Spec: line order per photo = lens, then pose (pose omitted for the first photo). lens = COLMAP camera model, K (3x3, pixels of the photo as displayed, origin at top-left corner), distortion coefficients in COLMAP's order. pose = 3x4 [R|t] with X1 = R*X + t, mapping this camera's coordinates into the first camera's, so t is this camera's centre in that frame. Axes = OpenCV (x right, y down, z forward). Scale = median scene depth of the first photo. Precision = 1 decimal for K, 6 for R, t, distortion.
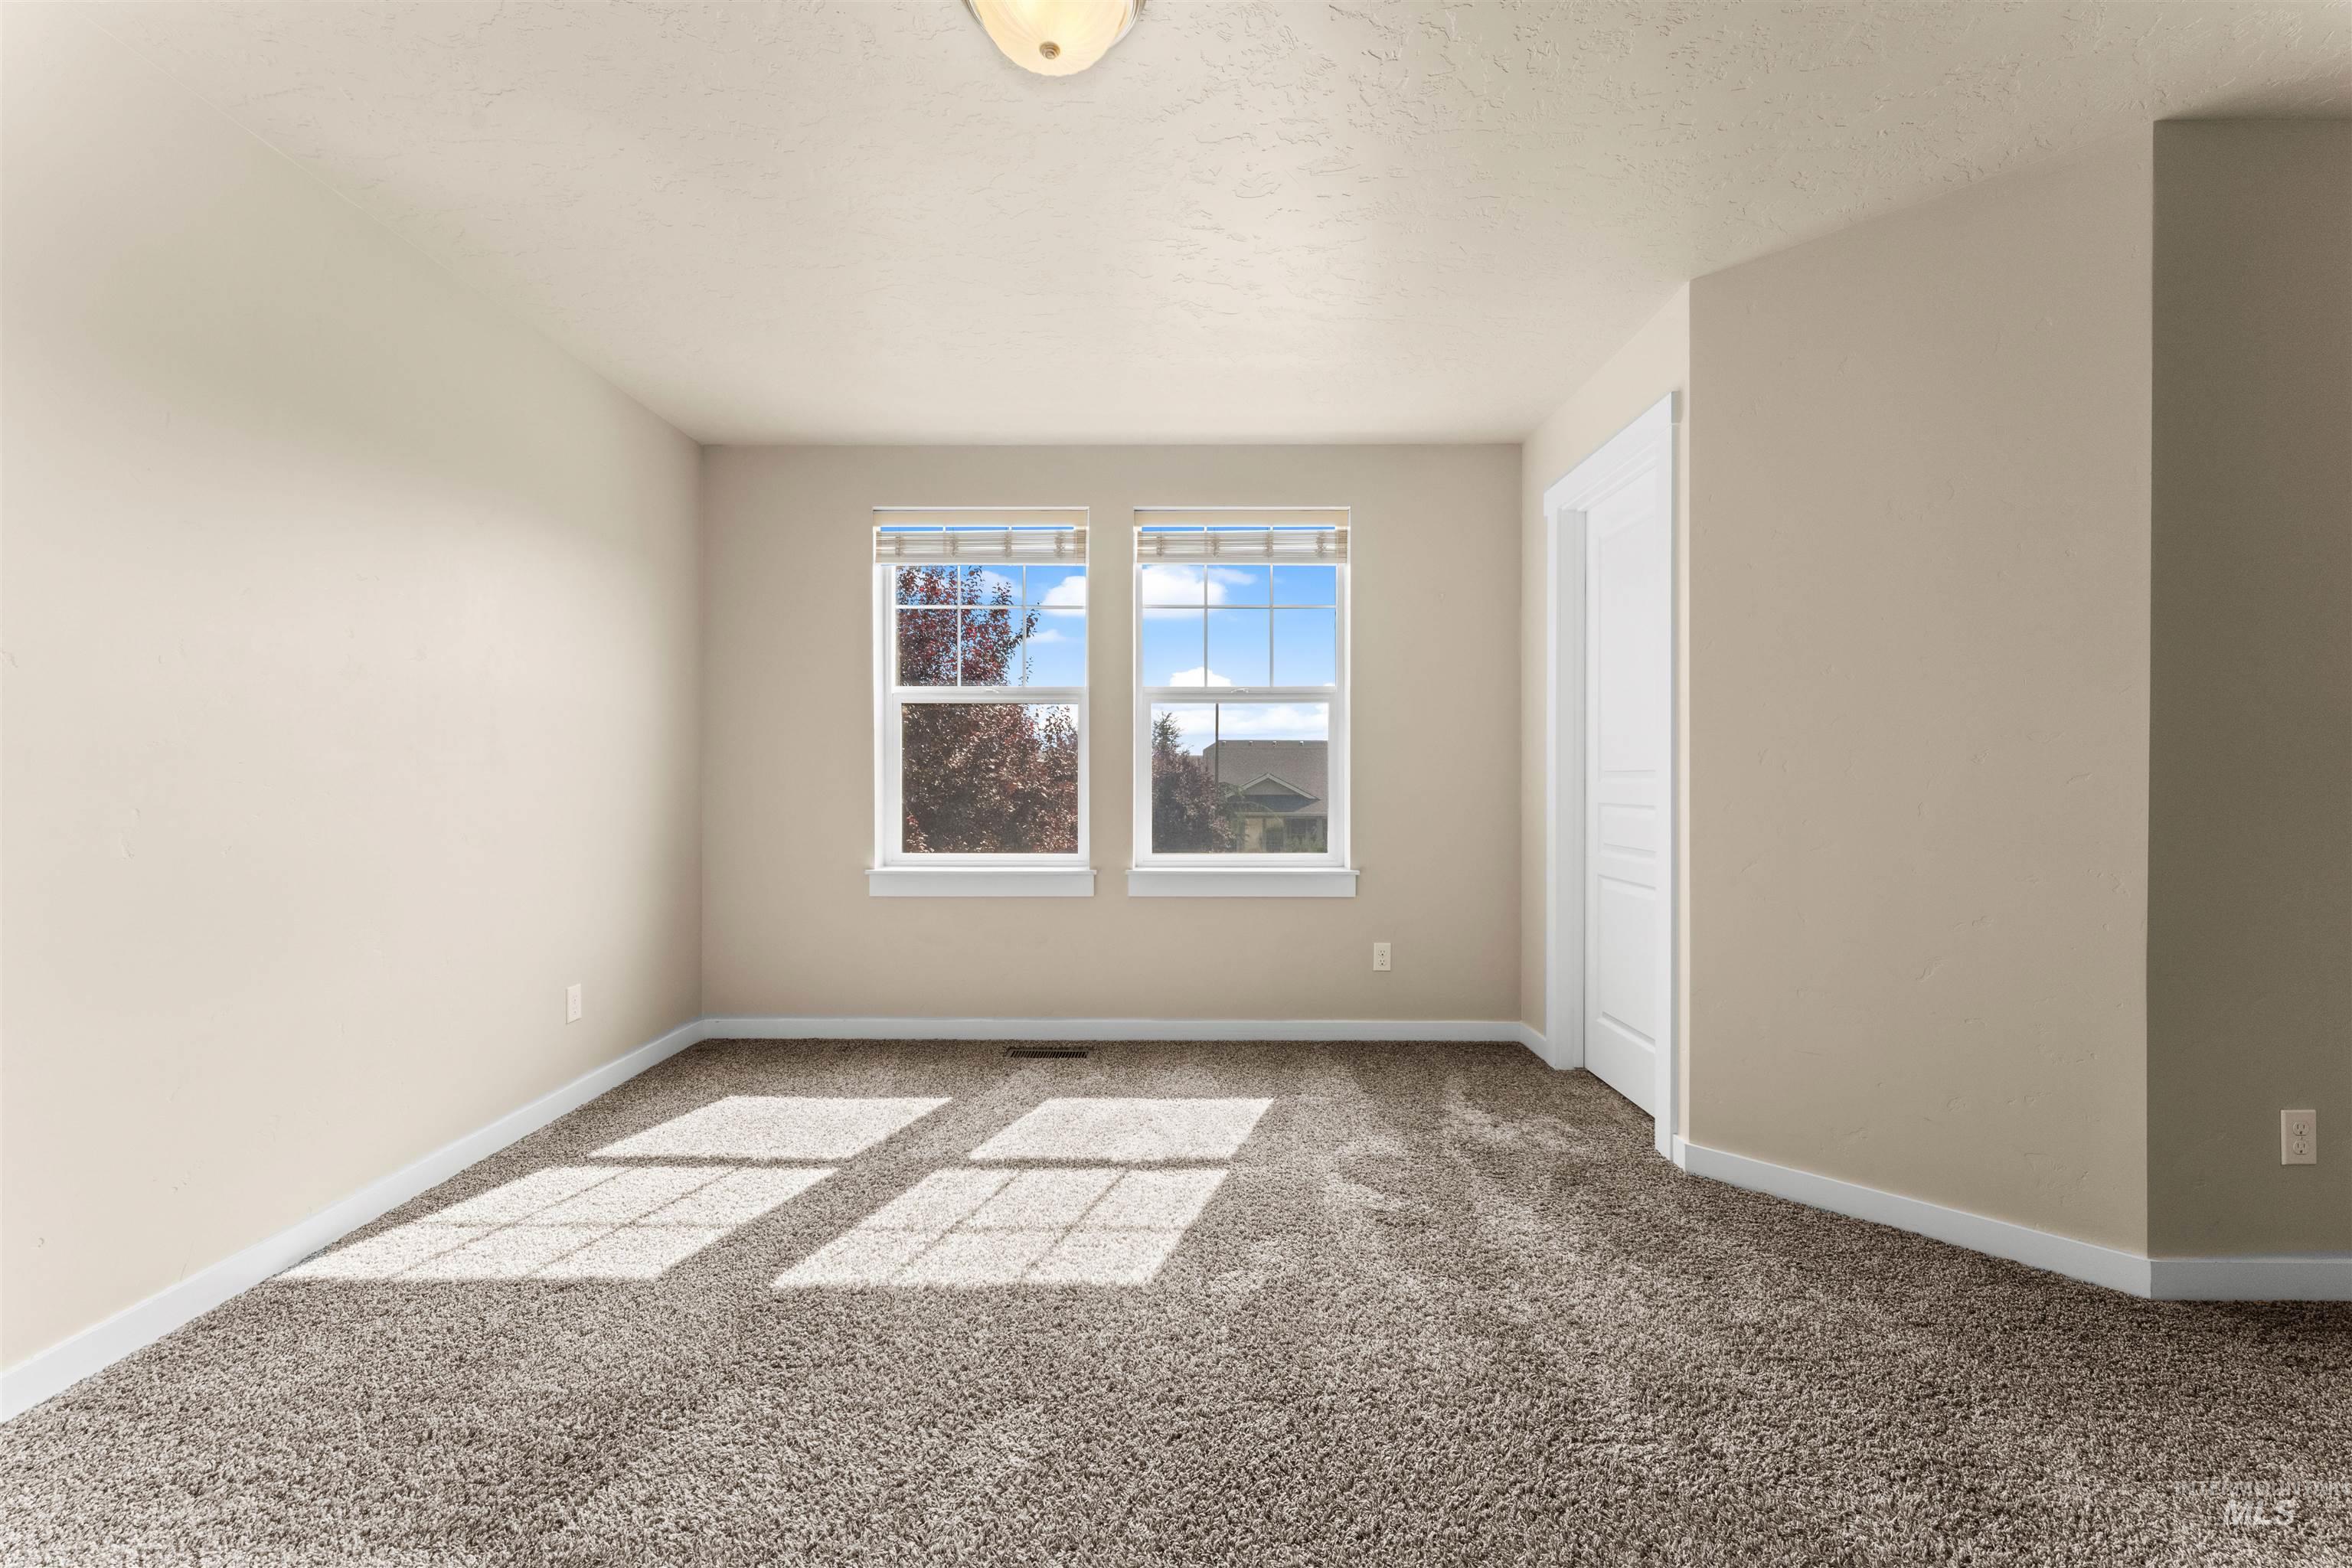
lens RADIAL K [[938.4, 0, 1170.1], [0, 938.4, 773.8], [0, 0, 1]] dist [0.001297, -0.002339]
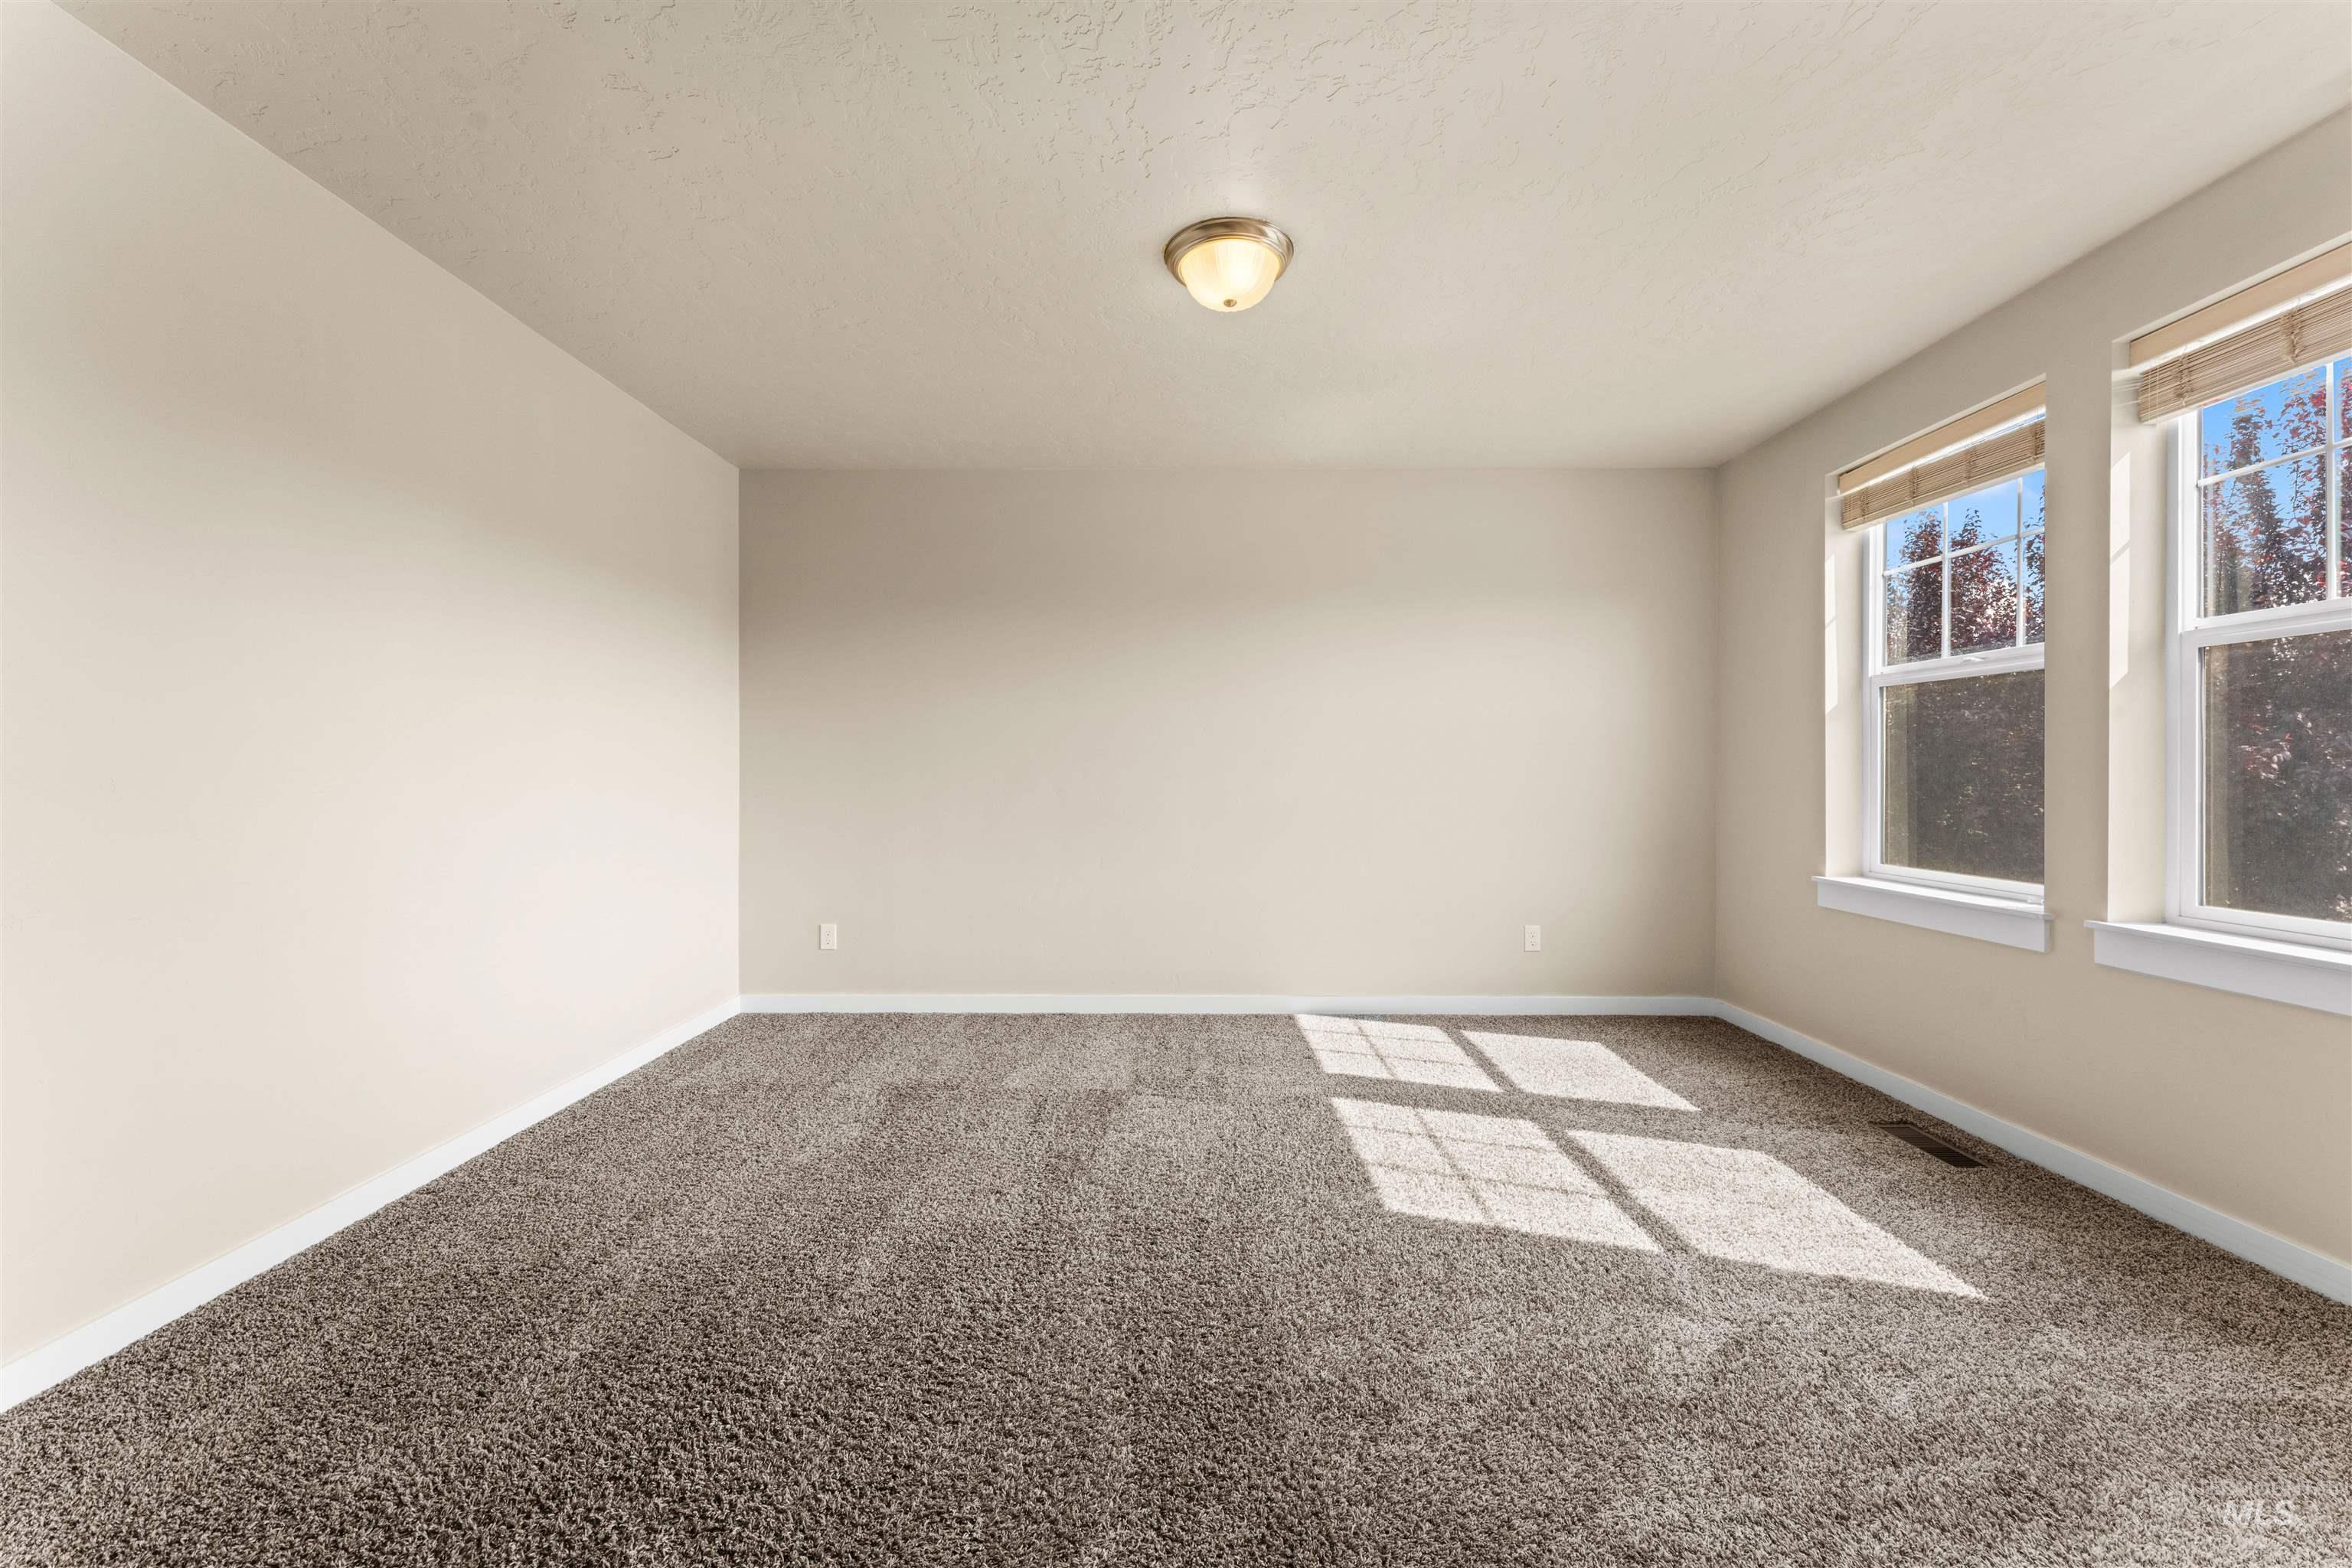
lens RADIAL K [[938.4, 0, 1170.1], [0, 938.4, 773.8], [0, 0, 1]] dist [0.001297, -0.002339]
pose [[0.010915, 0.003950, -0.999933, 0.799112], [-0.000907, 0.999992, 0.003940, 0.001810], [0.999940, 0.000864, 0.010919, 0.511350]]
